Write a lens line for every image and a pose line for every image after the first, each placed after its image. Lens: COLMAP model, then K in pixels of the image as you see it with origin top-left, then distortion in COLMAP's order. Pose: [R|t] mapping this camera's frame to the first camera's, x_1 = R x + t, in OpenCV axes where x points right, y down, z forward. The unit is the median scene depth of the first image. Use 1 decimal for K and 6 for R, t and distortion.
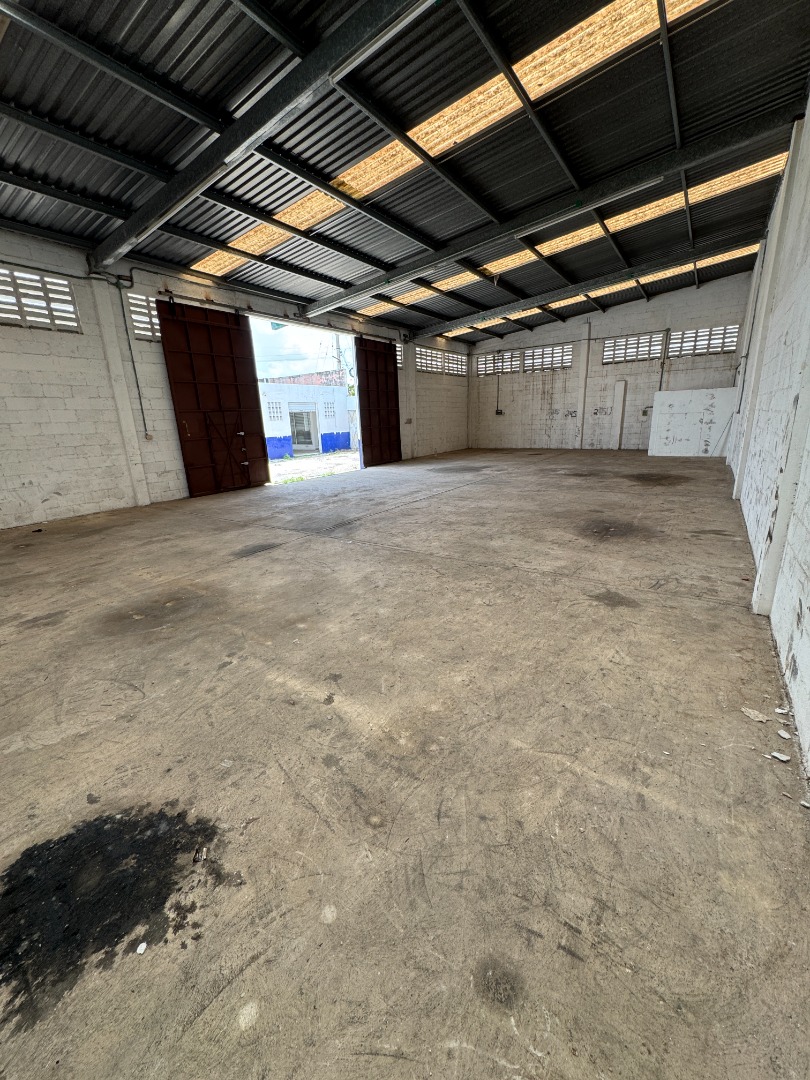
lens RADIAL K [[431.1, 0, 406.2], [0, 431.1, 540.7], [0, 0, 1]] dist [-0.003634, 0.000349]
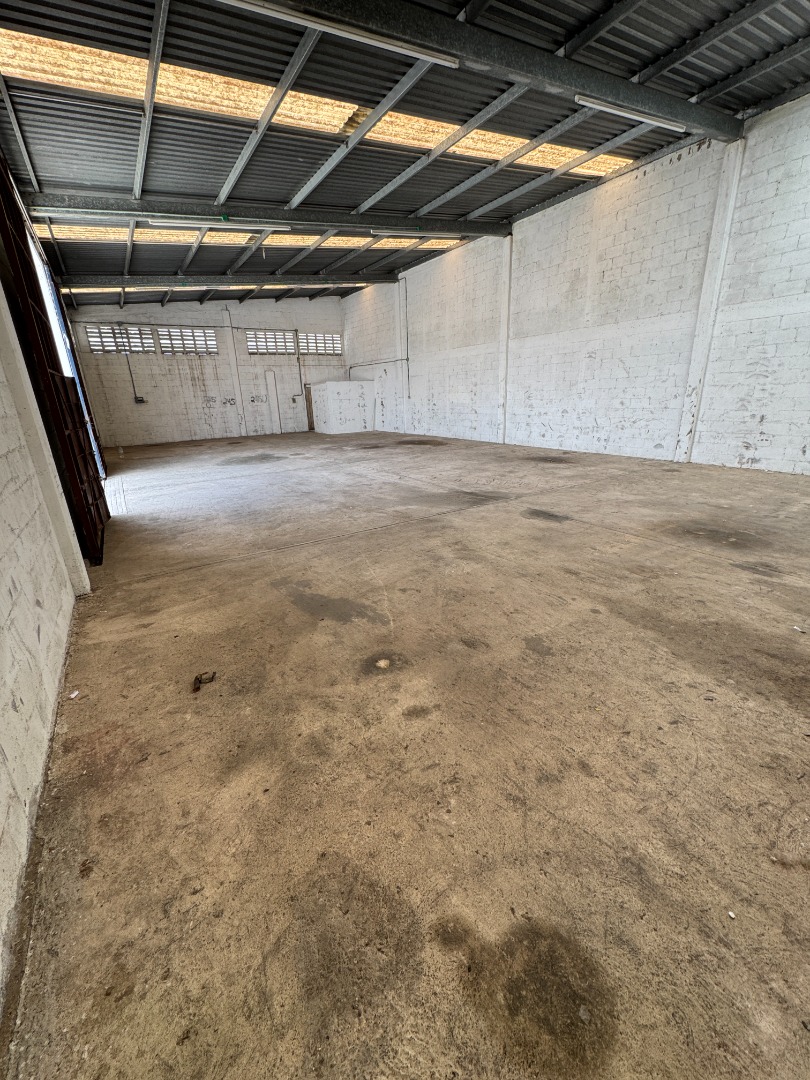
lens RADIAL K [[431.1, 0, 404.7], [0, 431.1, 540.8], [0, 0, 1]] dist [-0.003634, 0.000349]
pose [[0.380645, -0.277877, 0.881983, -0.561949], [0.274183, 0.944808, 0.179339, -0.078770], [-0.883138, 0.173560, 0.435826, 0.355929]]
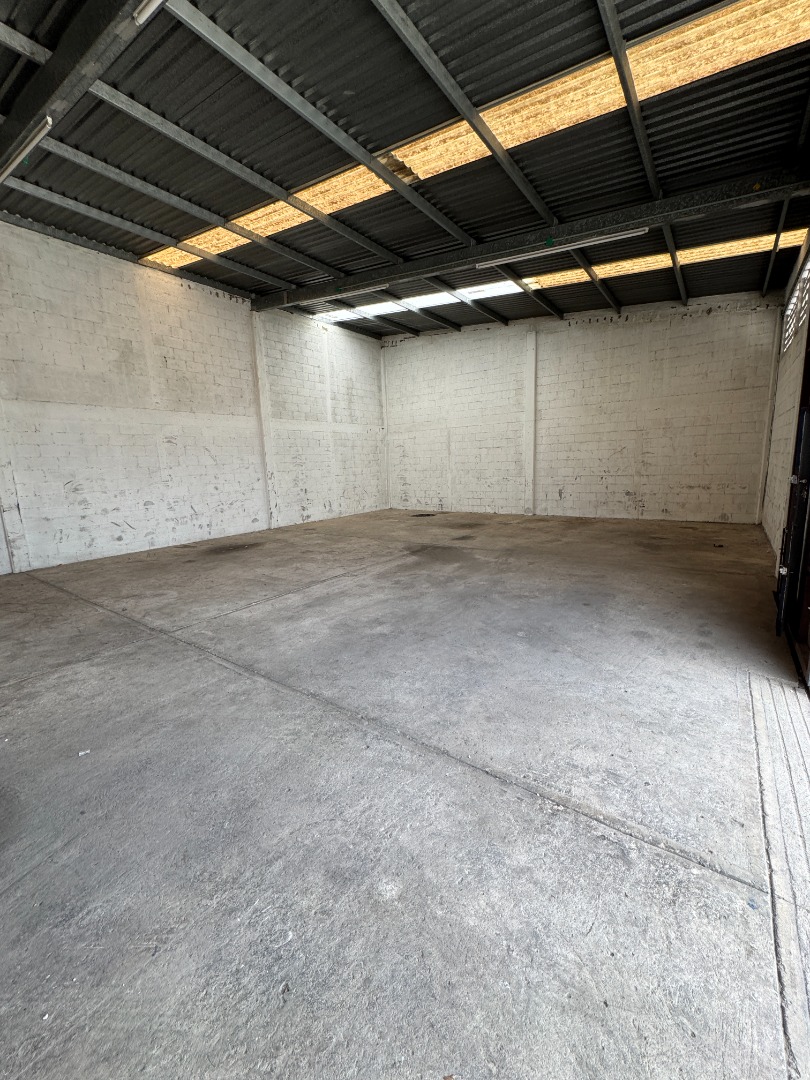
lens RADIAL K [[431.1, 0, 404.9], [0, 431.1, 541.1], [0, 0, 1]] dist [-0.003634, 0.000349]
pose [[-0.996872, 0.067813, 0.040598, -0.085790], [0.078779, 0.893970, 0.441149, -0.283493], [-0.006377, 0.442967, -0.896515, 0.998995]]
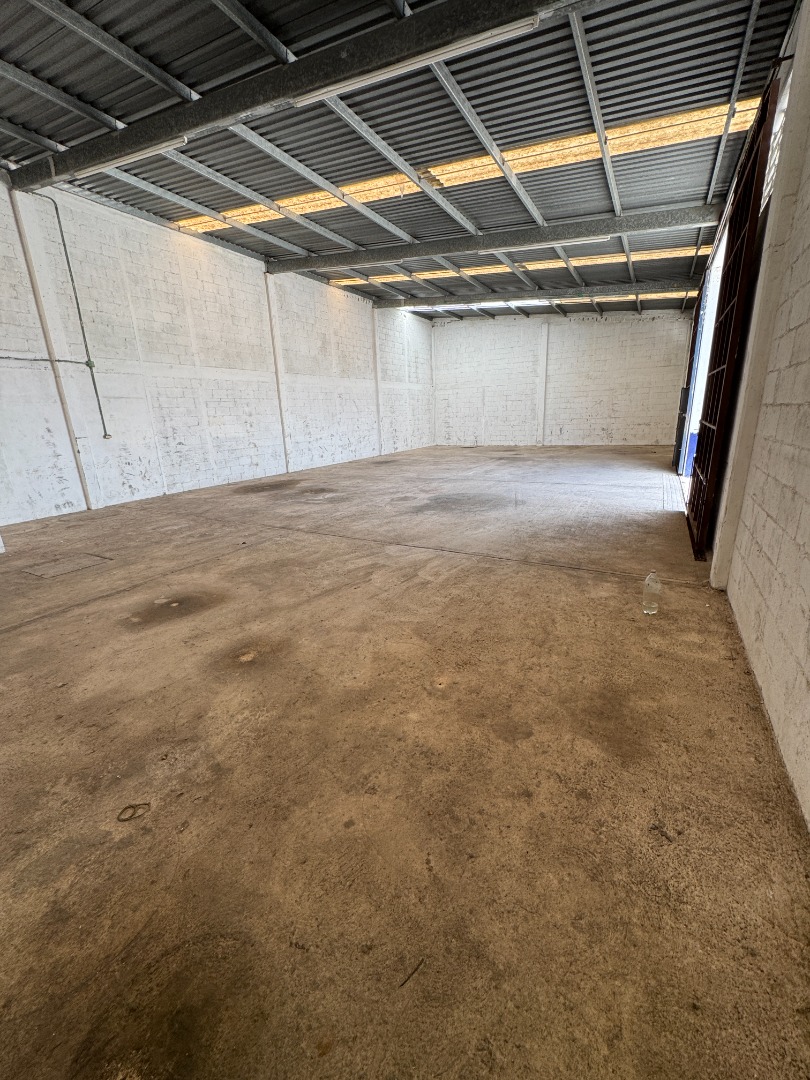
lens RADIAL K [[431.1, 0, 405.4], [0, 431.1, 540.3], [0, 0, 1]] dist [-0.003634, 0.000349]
pose [[-0.993069, 0.099214, -0.063013, 0.232114], [0.050040, 0.842014, 0.537129, -0.422915], [0.106349, 0.530253, -0.841143, 1.445084]]
